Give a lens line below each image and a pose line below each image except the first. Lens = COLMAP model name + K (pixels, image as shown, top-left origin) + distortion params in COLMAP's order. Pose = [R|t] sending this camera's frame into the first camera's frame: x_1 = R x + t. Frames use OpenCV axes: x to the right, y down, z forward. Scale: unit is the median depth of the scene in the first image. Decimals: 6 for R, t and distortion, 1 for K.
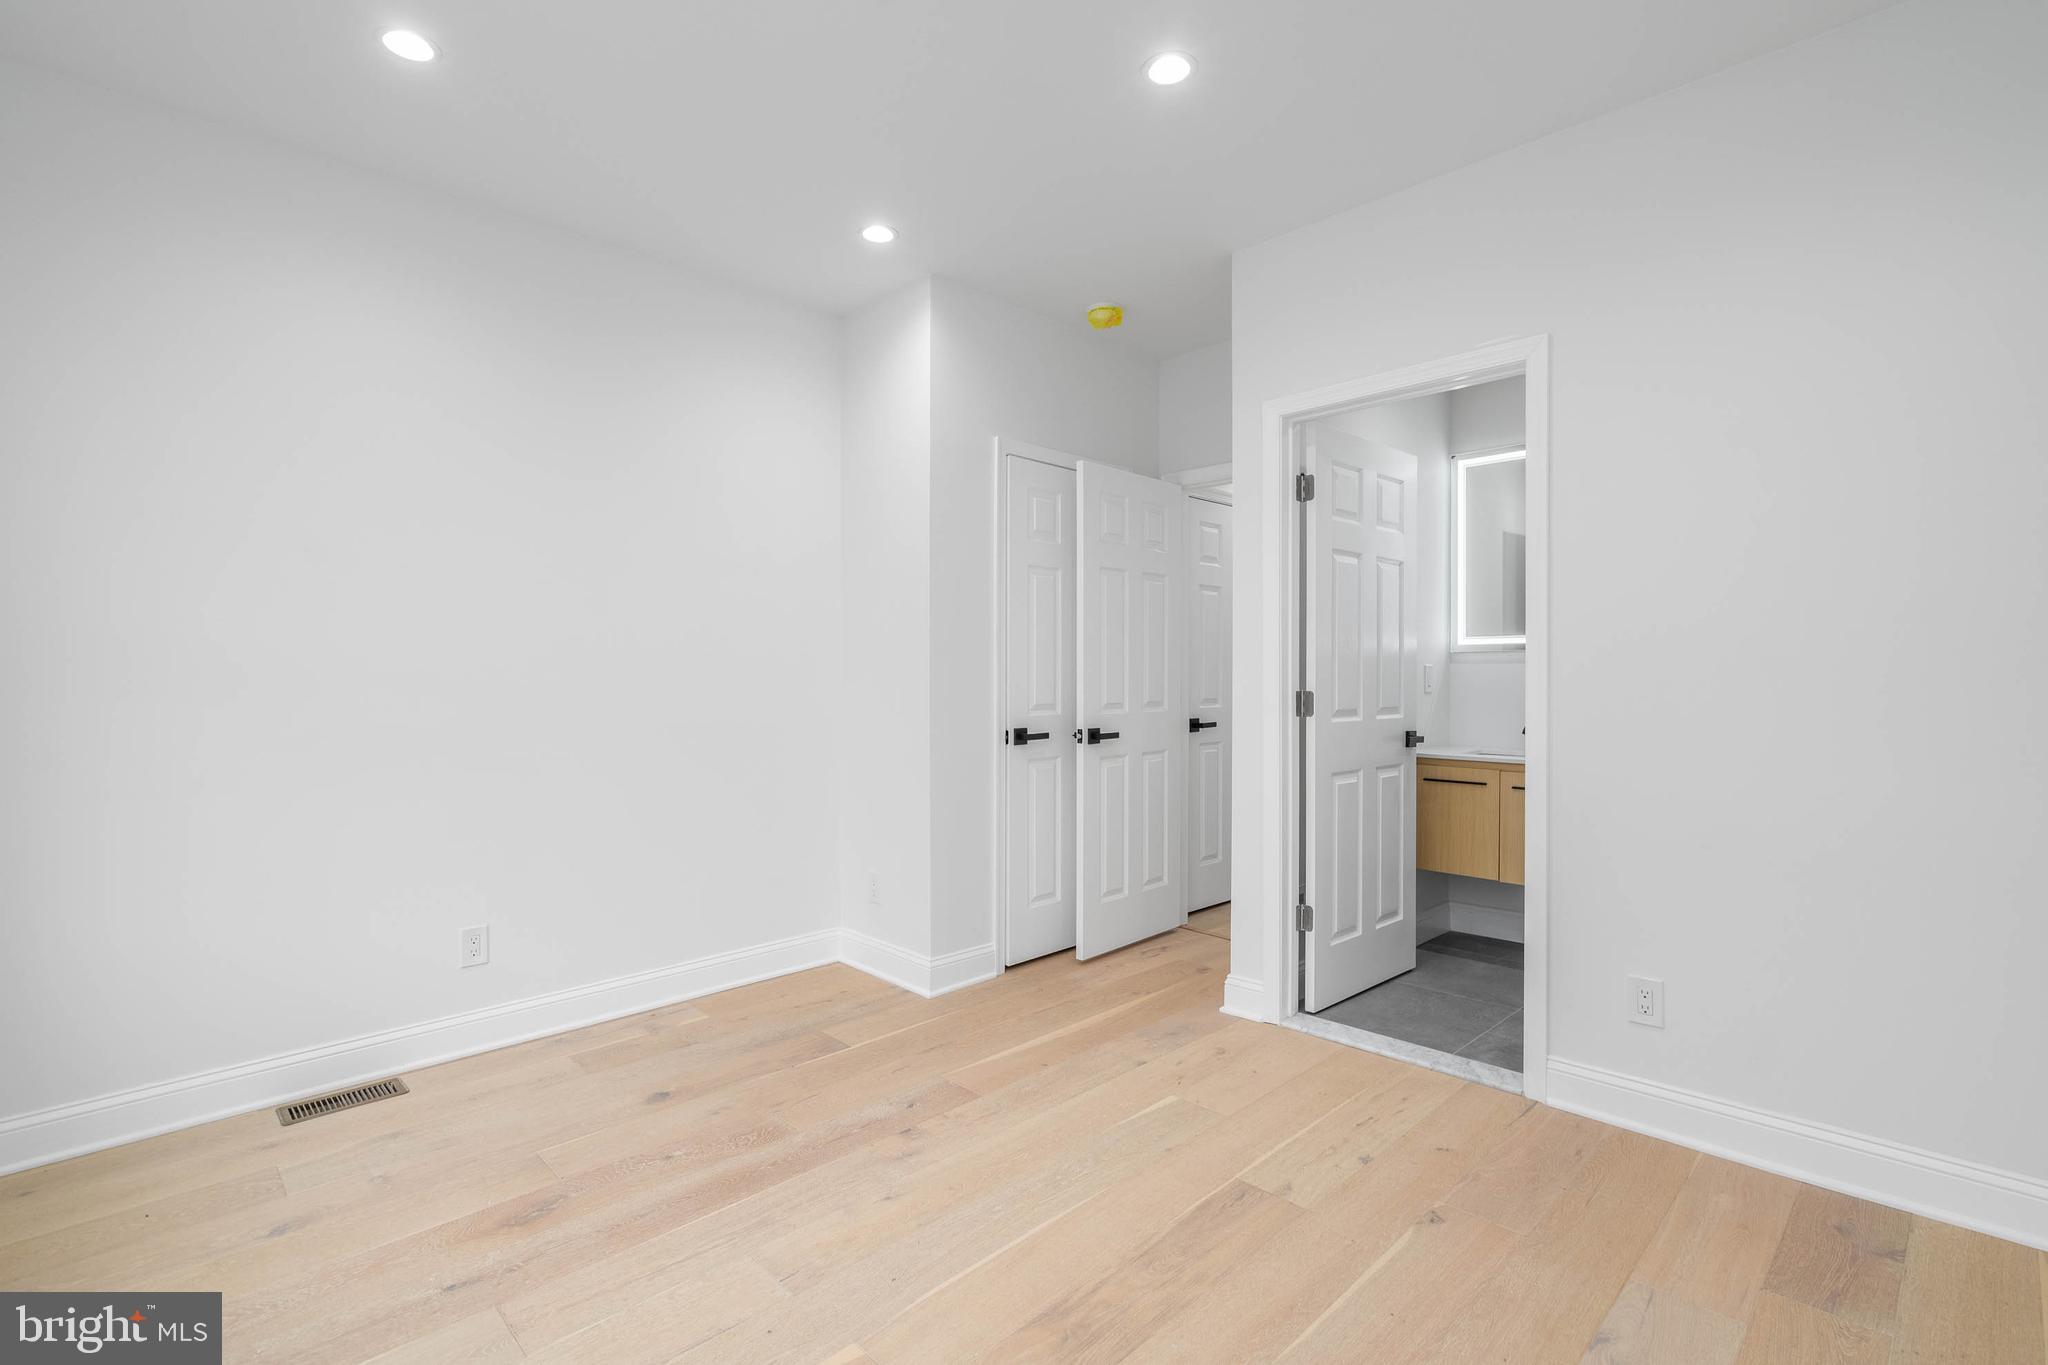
lens RADIAL K [[942.5, 0, 1019.9], [0, 942.5, 676.2], [0, 0, 1]] dist [-0.001525, 0.001295]
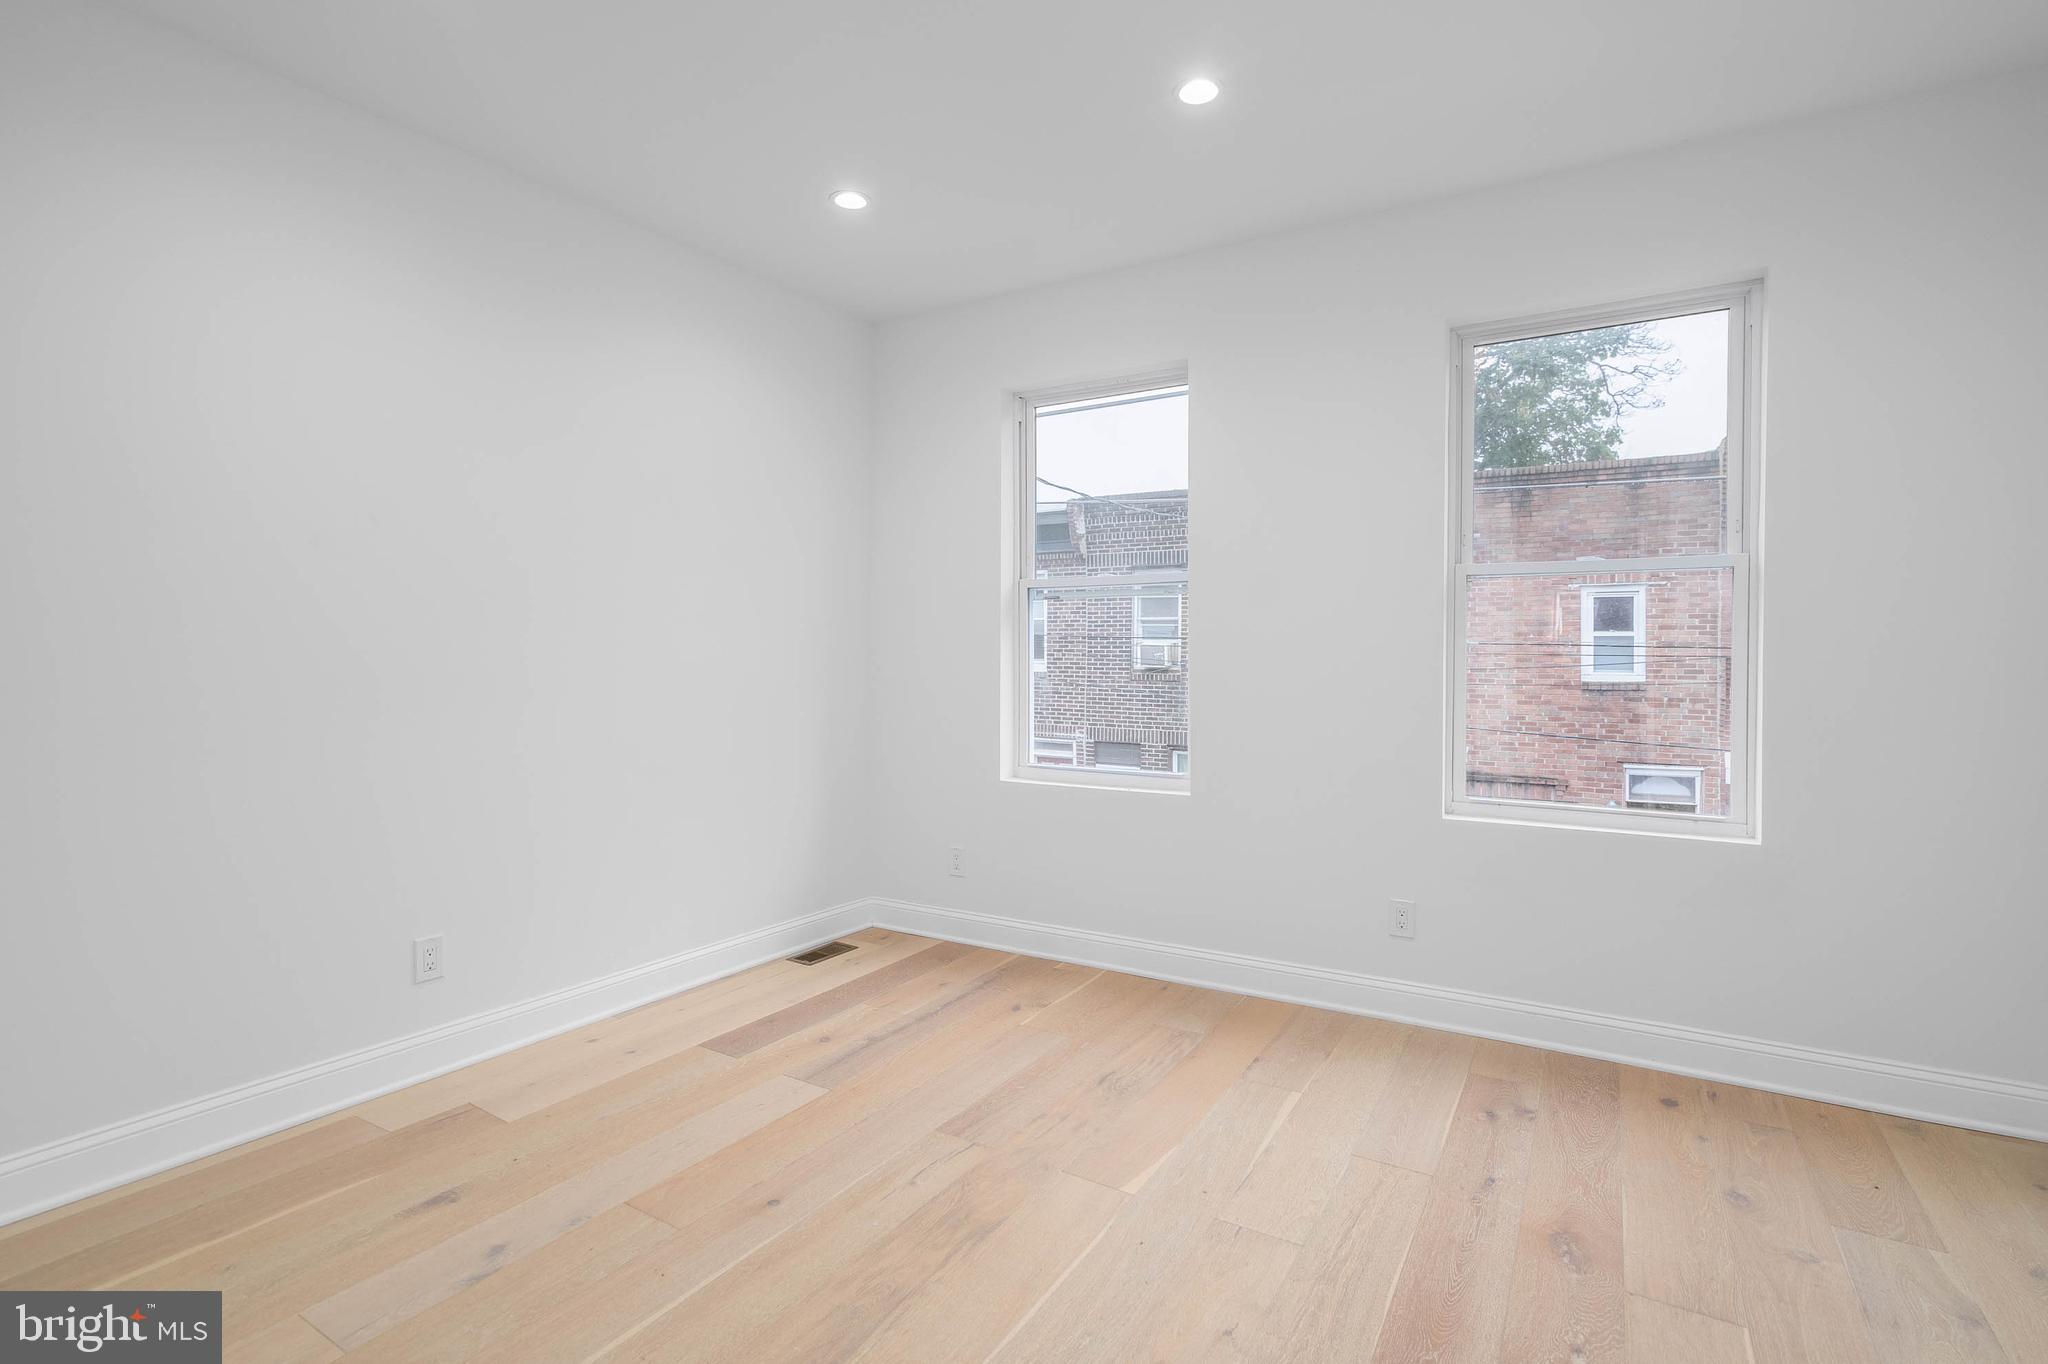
lens RADIAL K [[942.5, 0, 1019.9], [0, 942.5, 675.7], [0, 0, 1]] dist [-0.001525, 0.001295]
pose [[-0.968921, 0.009348, -0.247194, 0.245807], [0.001312, 0.999466, 0.032654, -0.017903], [0.247368, 0.031315, -0.968416, 1.947542]]
